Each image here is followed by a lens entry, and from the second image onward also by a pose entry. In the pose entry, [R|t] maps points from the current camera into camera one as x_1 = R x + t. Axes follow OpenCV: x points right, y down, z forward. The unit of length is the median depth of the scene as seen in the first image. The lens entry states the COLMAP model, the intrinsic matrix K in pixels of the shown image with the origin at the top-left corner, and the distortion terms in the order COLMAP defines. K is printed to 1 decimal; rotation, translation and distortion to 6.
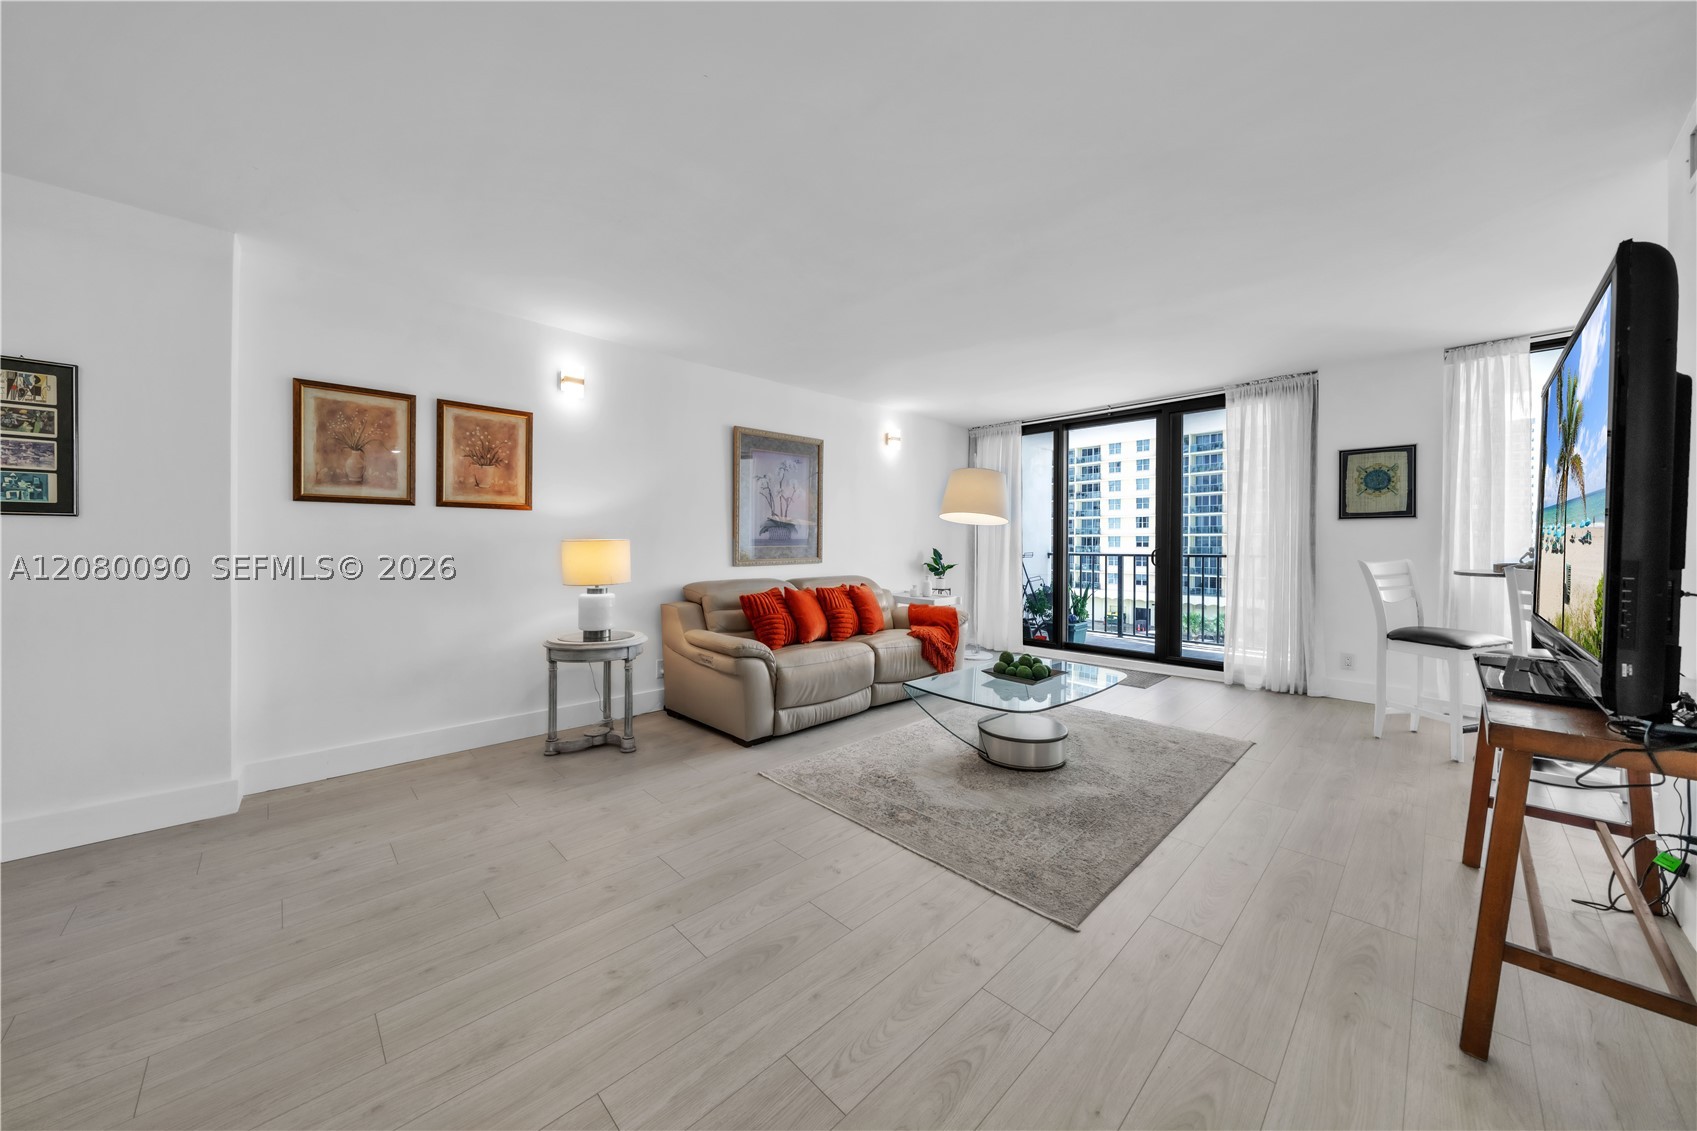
lens RADIAL K [[605.5, 0, 849.8], [0, 605.5, 556.1], [0, 0, 1]] dist [-0.001365, -0.000178]
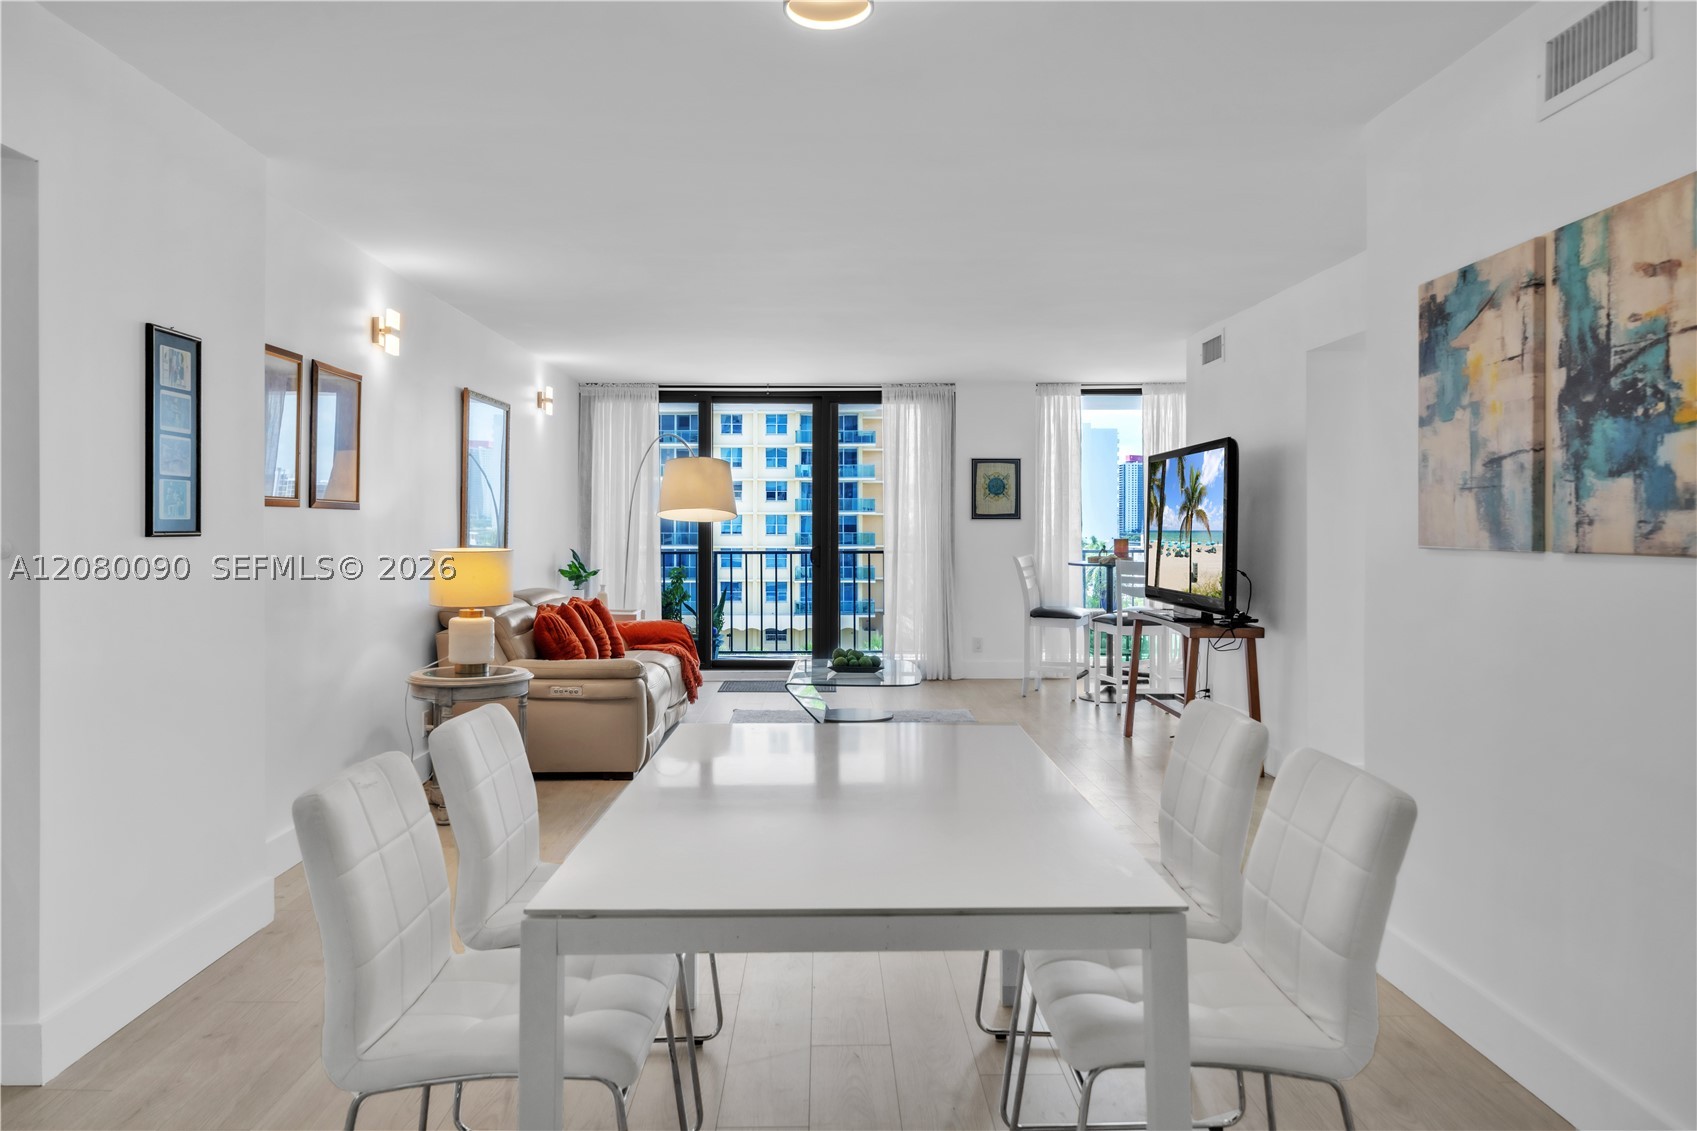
lens RADIAL K [[1154.6, 0, 846.4], [0, 1154.6, 534.2], [0, 0, 1]] dist [-0.001589, 0.002543]
pose [[0.688932, -0.003408, 0.724818, -0.909904], [0.007392, 0.999970, -0.002325, -0.030292], [-0.724789, 0.006960, 0.688936, -0.307950]]
